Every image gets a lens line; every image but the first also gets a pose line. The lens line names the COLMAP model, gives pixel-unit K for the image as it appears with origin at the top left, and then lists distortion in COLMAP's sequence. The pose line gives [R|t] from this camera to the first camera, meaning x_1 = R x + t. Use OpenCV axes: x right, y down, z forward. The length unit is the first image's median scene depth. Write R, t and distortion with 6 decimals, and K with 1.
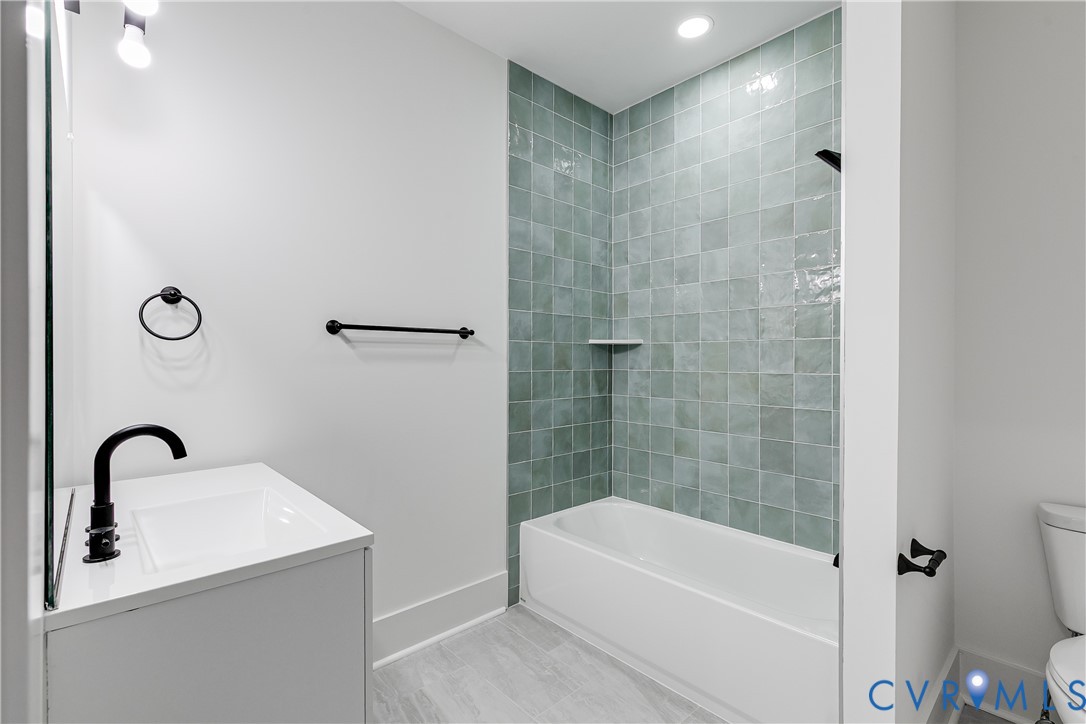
lens RADIAL K [[490.4, 0, 543.0], [0, 490.4, 362.0], [0, 0, 1]] dist [0.004576, -0.000113]
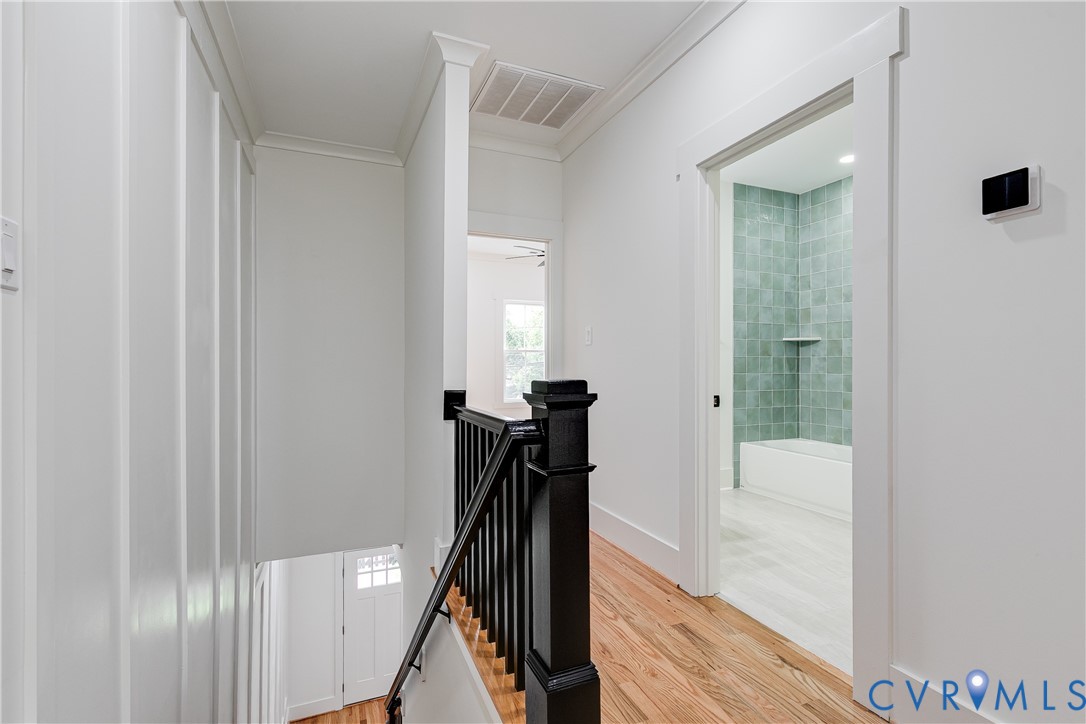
lens RADIAL K [[490.4, 0, 543.0], [0, 490.4, 362.0], [0, 0, 1]] dist [0.004576, -0.000113]
pose [[0.938433, -0.001582, -0.345457, -0.091092], [-0.001363, 0.999965, -0.008280, 0.048695], [0.345458, 0.008241, 0.938398, -0.801407]]
